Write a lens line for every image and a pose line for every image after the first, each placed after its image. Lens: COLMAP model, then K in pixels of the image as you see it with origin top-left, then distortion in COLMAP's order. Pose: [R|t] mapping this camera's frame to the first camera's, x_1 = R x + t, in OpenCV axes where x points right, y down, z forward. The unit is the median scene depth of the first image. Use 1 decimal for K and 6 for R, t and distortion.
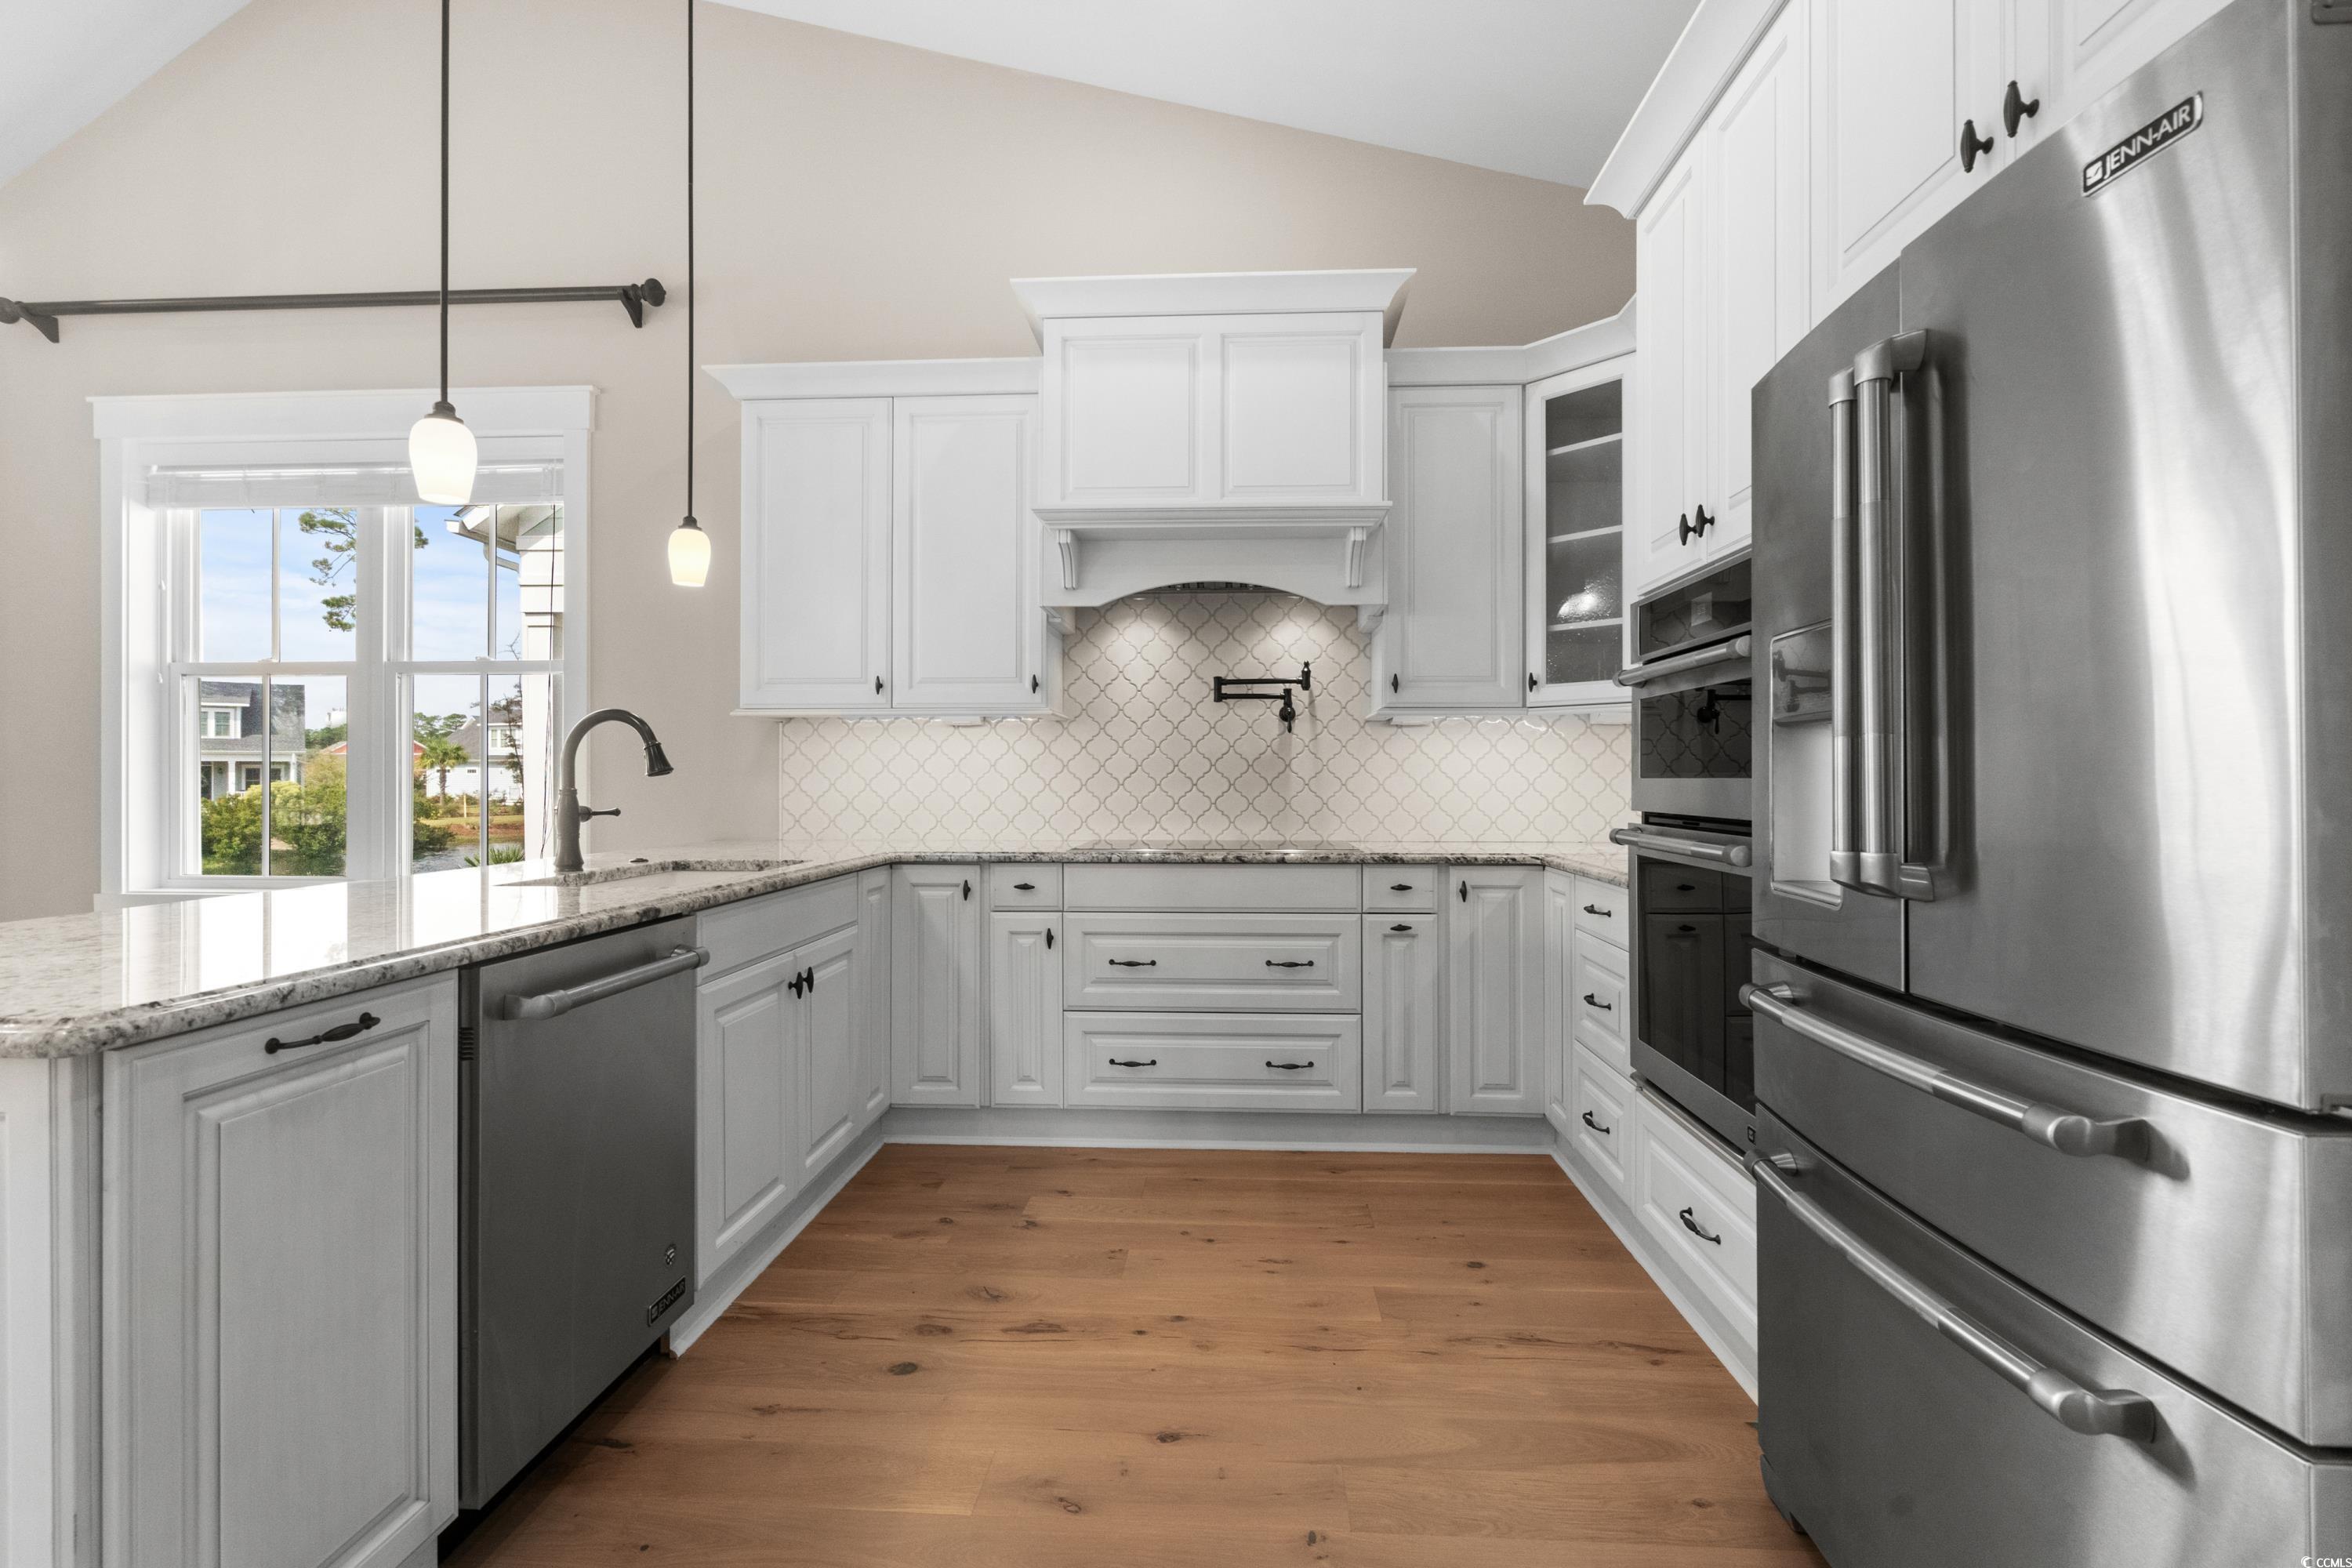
lens RADIAL K [[1067.8, 0, 1178.2], [0, 1067.8, 778.2], [0, 0, 1]] dist [-0.006141, 0.003160]
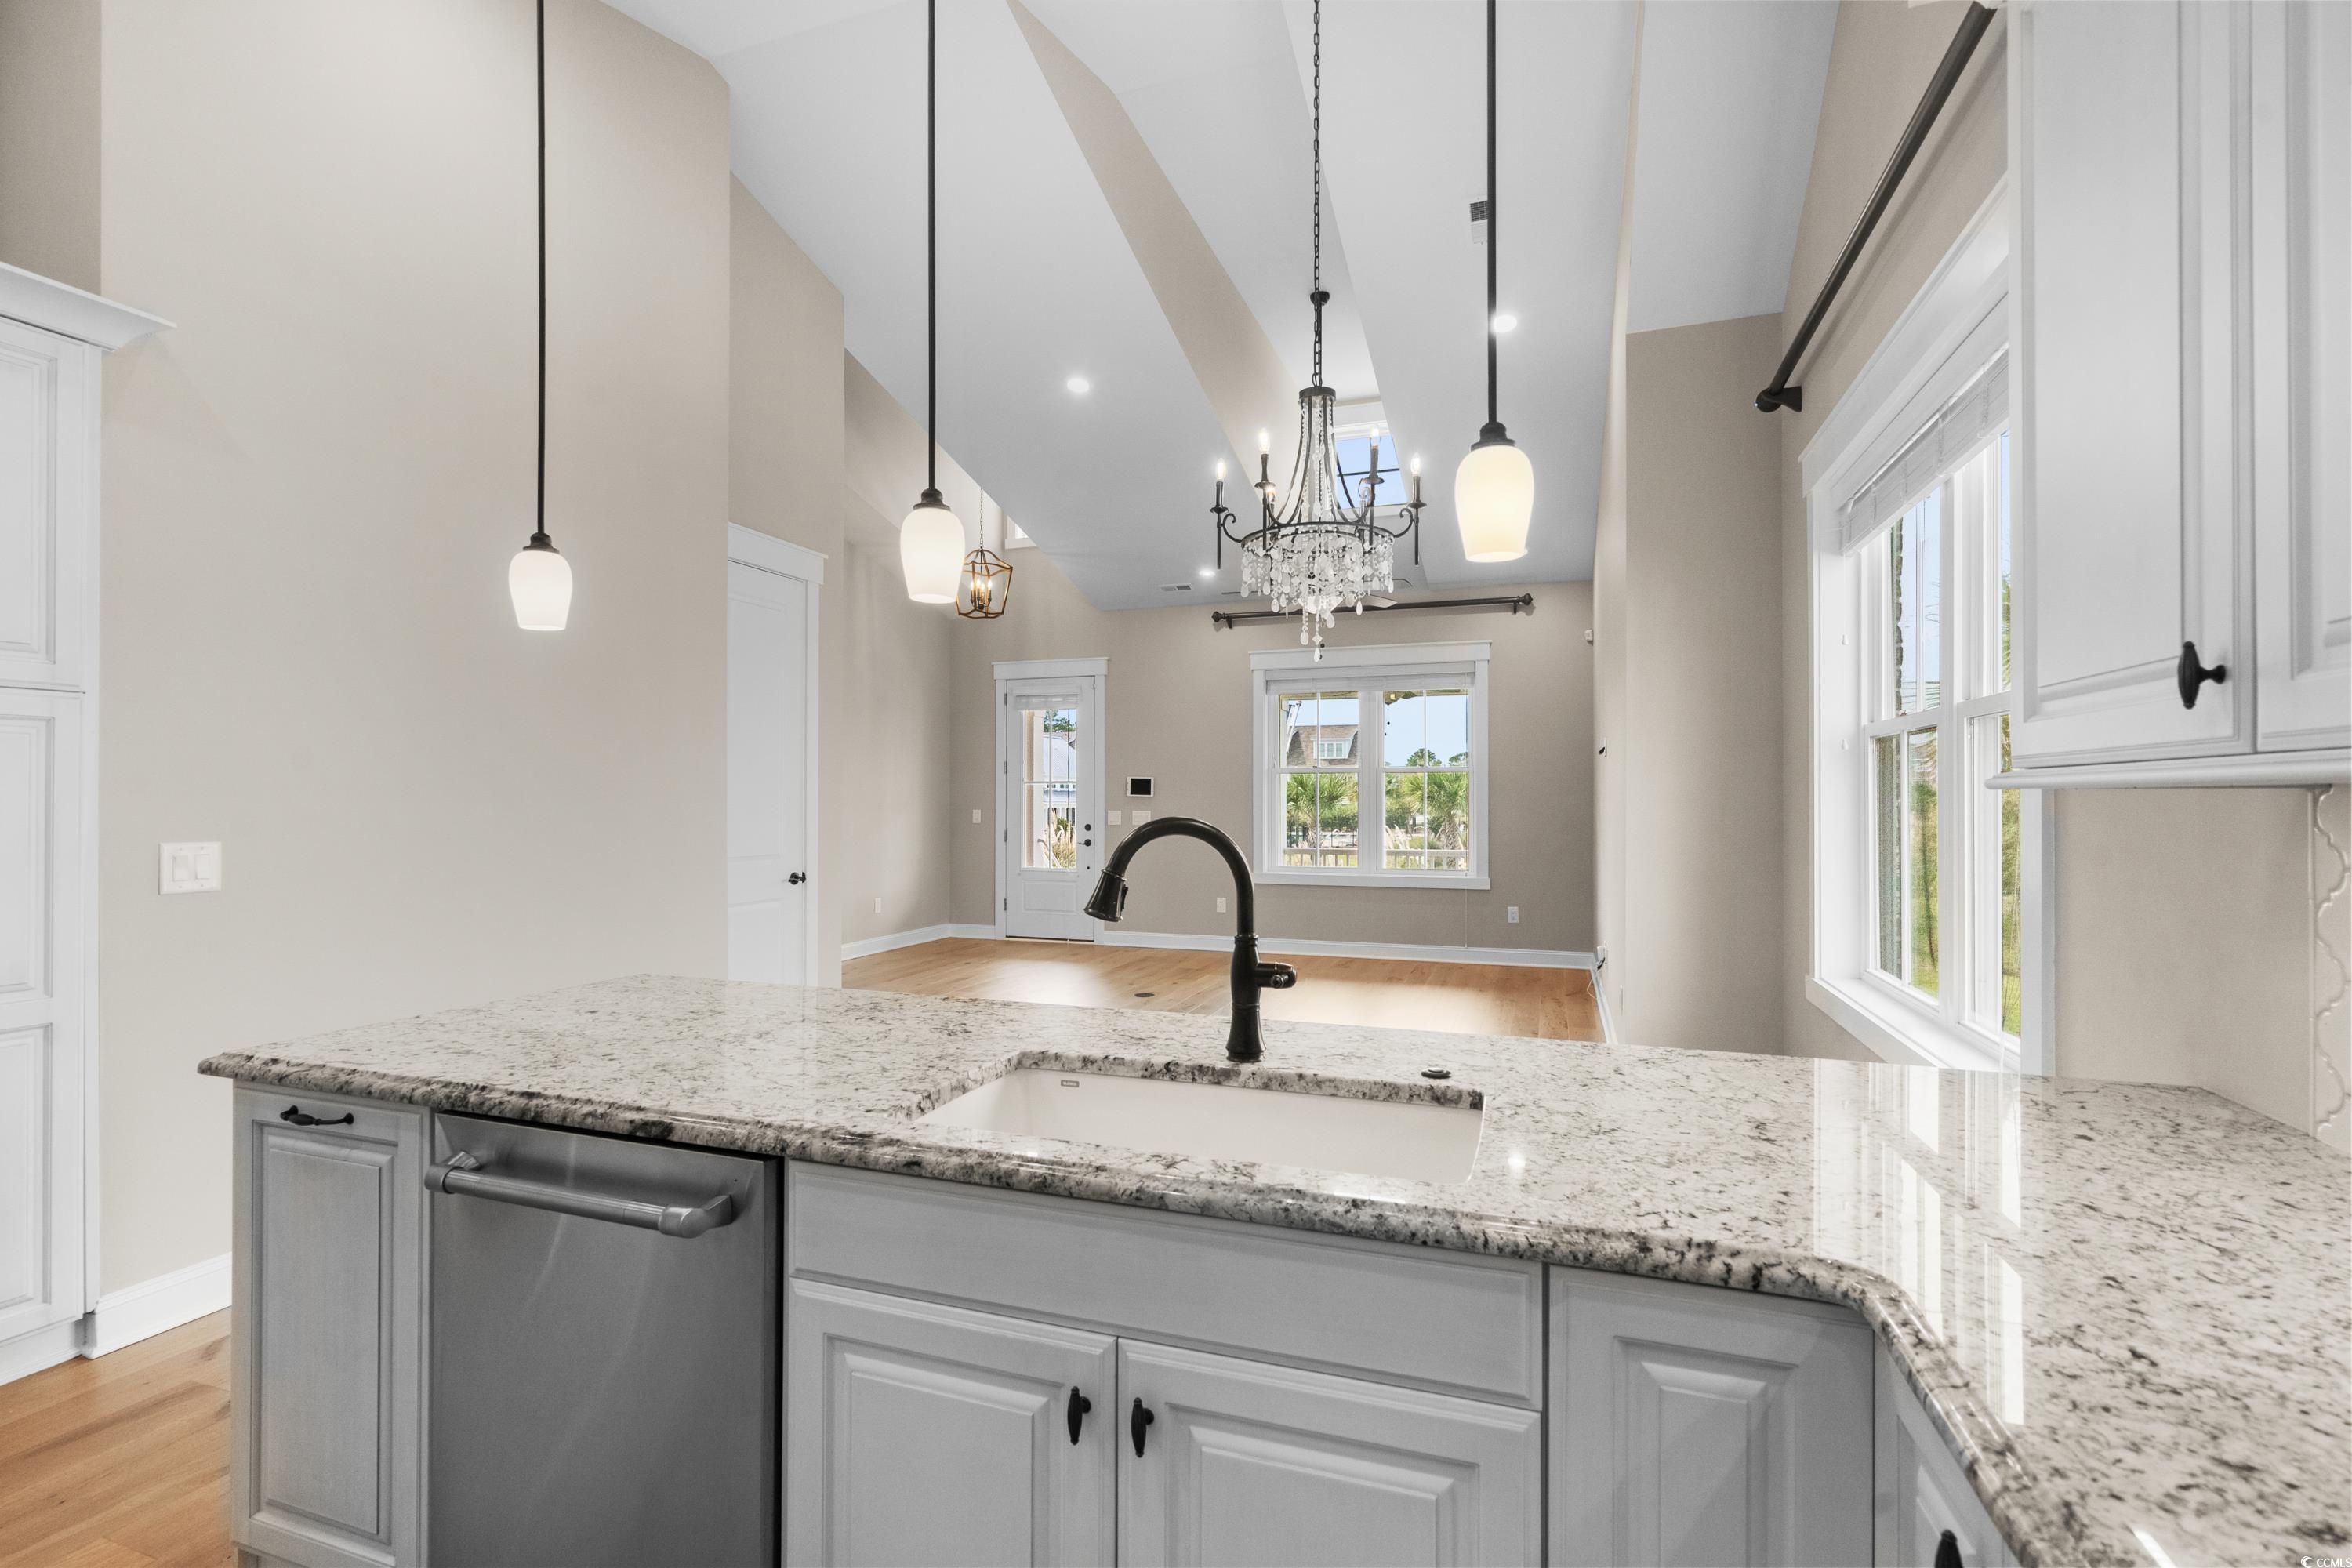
lens RADIAL K [[1067.8, 0, 1168.5], [0, 1067.8, 786.0], [0, 0, 1]] dist [-0.006141, 0.003160]
pose [[-0.283434, -0.012971, -0.958904, 0.065488], [-0.002035, 0.999914, -0.012924, -0.058905], [0.958990, -0.001712, -0.283436, 0.906015]]
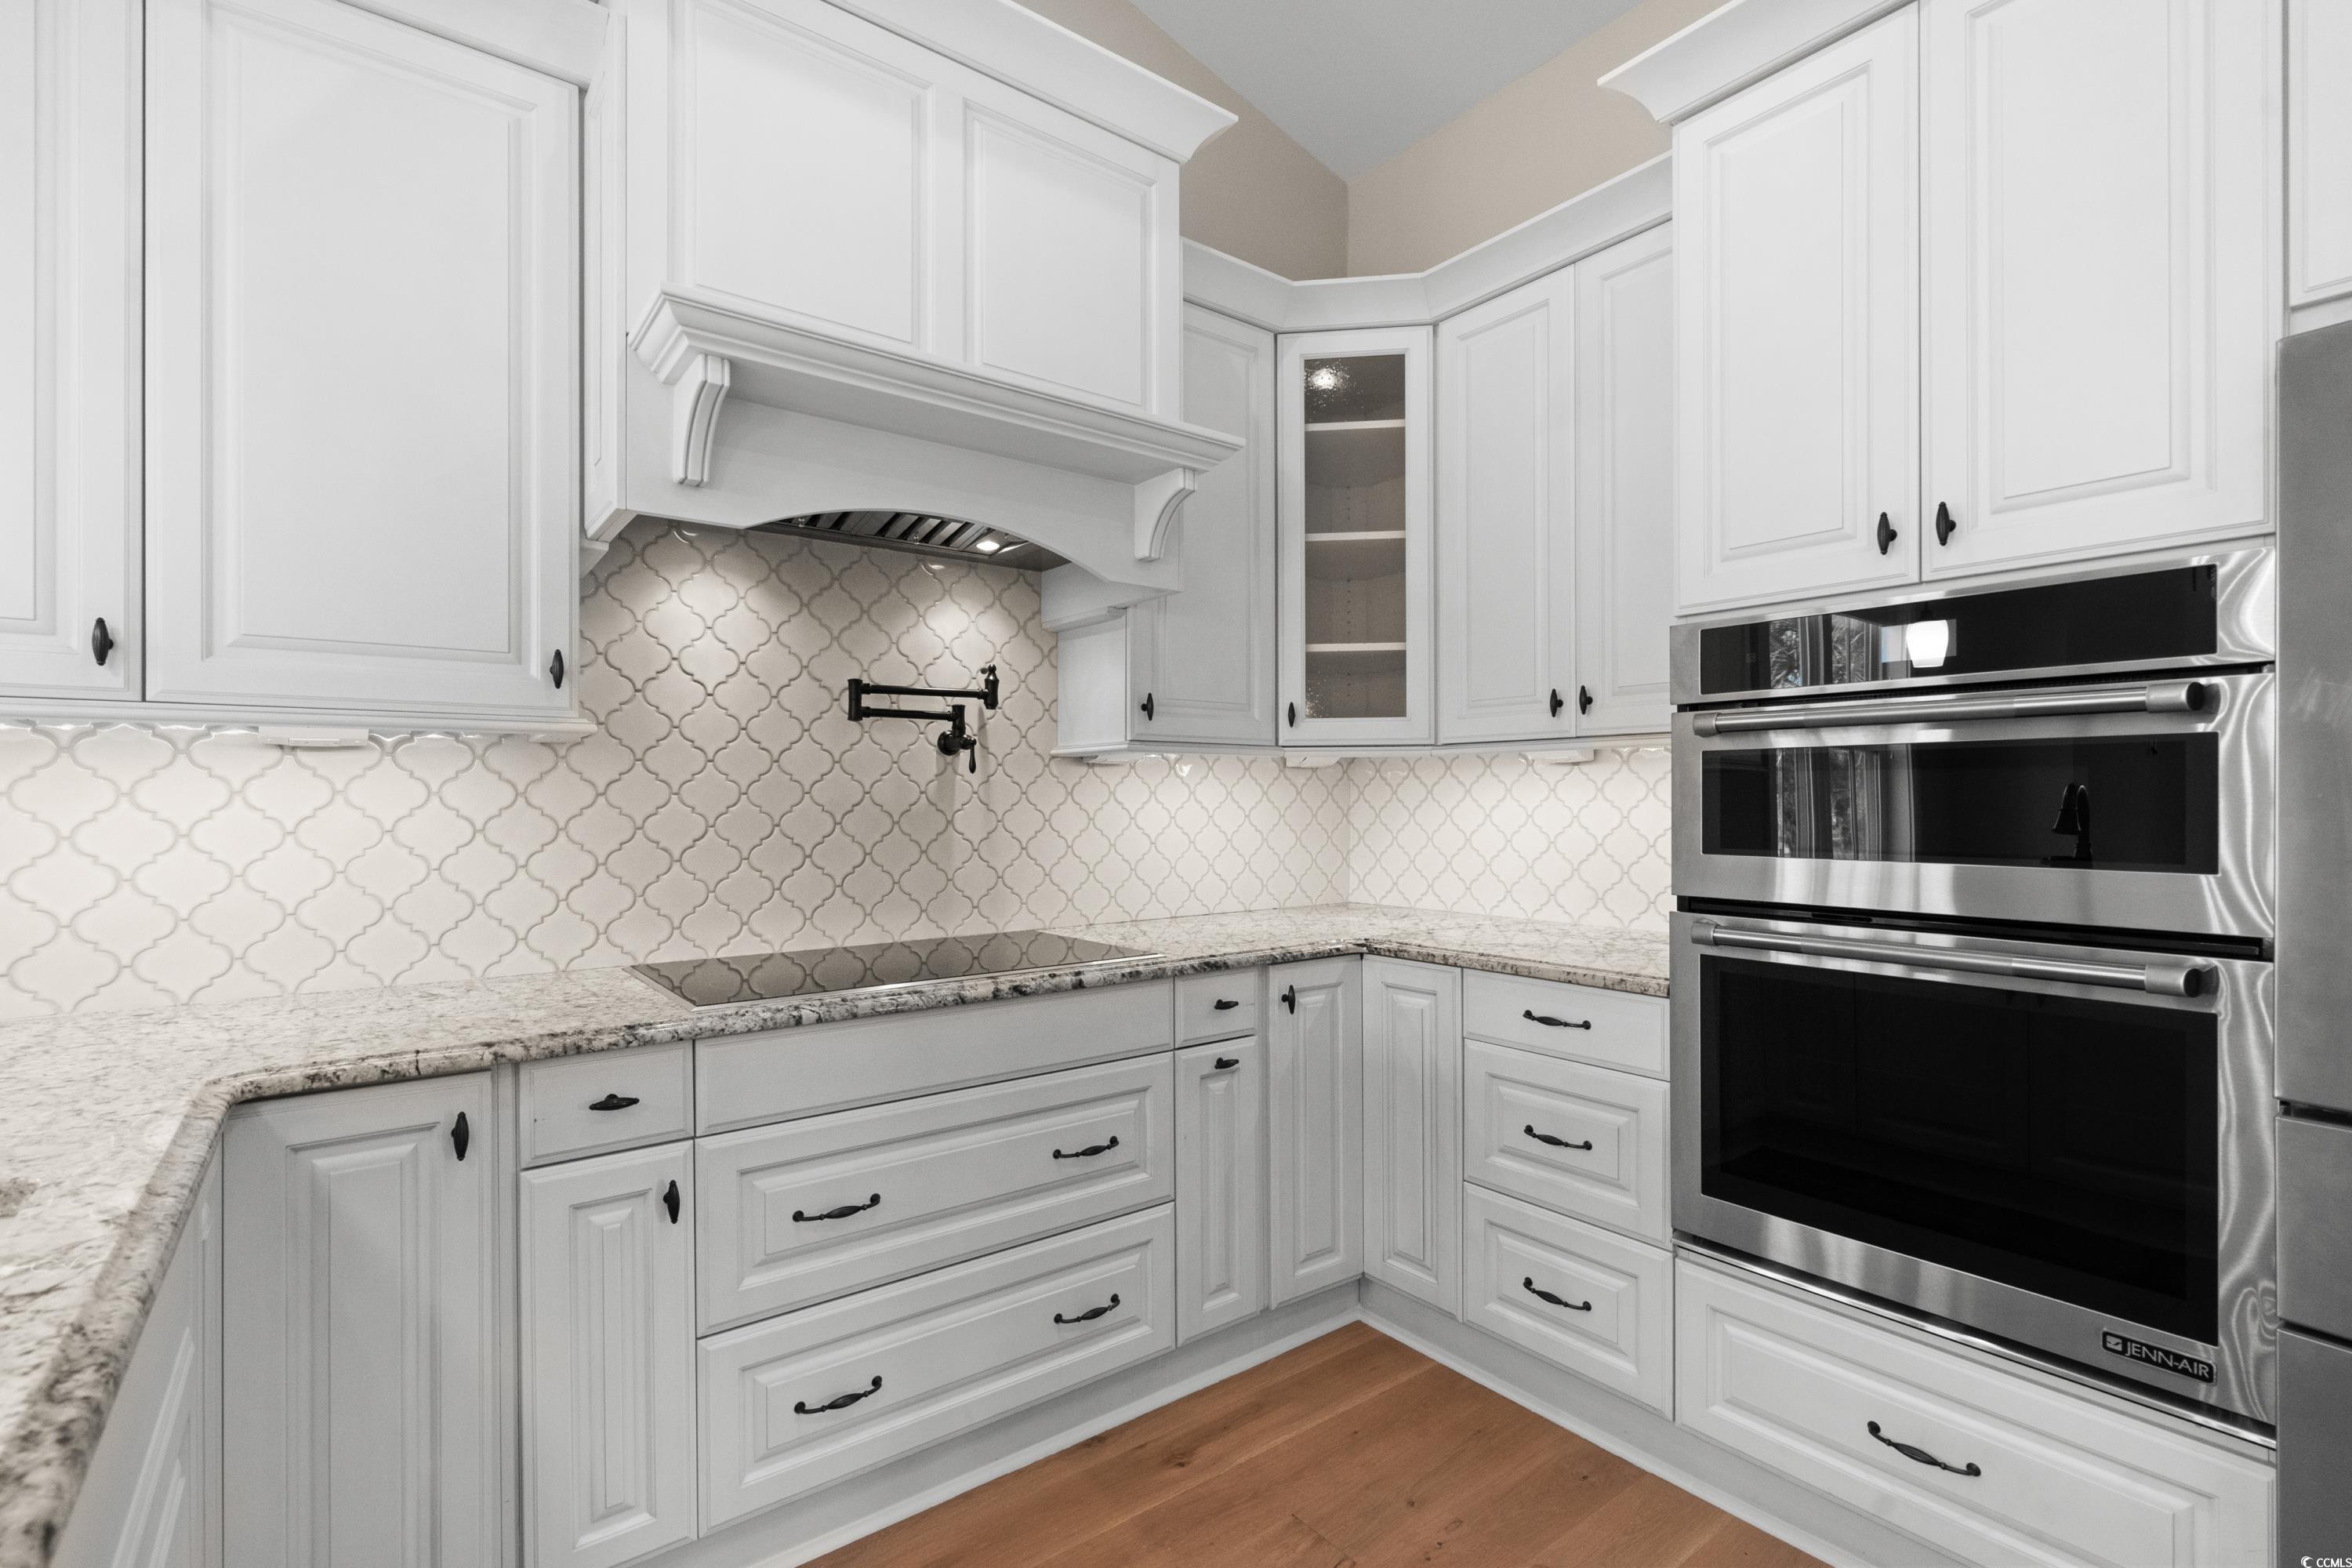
lens RADIAL K [[1067.8, 0, 1168.3], [0, 1067.8, 798.7], [0, 0, 1]] dist [-0.006141, 0.003160]
pose [[0.759773, -0.002718, 0.650183, -0.261244], [0.004255, 0.999991, -0.000793, -0.029394], [-0.650175, 0.003369, 0.759777, 0.488556]]
